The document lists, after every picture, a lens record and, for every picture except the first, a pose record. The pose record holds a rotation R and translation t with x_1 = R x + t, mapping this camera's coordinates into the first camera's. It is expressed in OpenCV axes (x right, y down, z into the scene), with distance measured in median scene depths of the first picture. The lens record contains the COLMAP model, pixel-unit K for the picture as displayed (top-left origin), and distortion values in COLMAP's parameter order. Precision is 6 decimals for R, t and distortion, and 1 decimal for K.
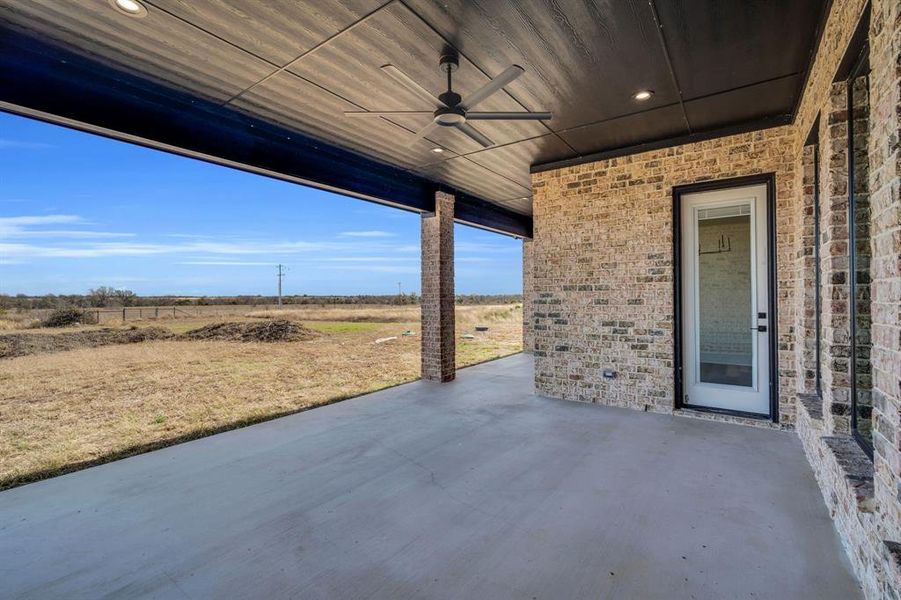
lens RADIAL K [[395.3, 0, 457.5], [0, 395.3, 295.3], [0, 0, 1]] dist [-0.002090, -0.000101]
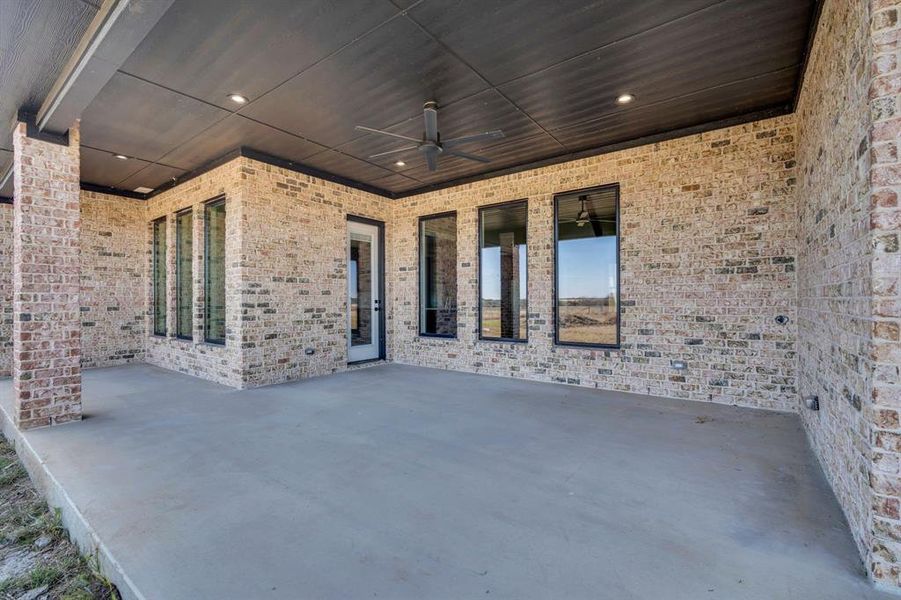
lens RADIAL K [[395.3, 0, 457.5], [0, 395.3, 295.3], [0, 0, 1]] dist [-0.002090, -0.000101]
pose [[0.022703, 0.012711, 0.999661, -0.821134], [-0.008477, 0.999886, -0.012522, 0.036234], [-0.999706, -0.008190, 0.022808, 0.511684]]
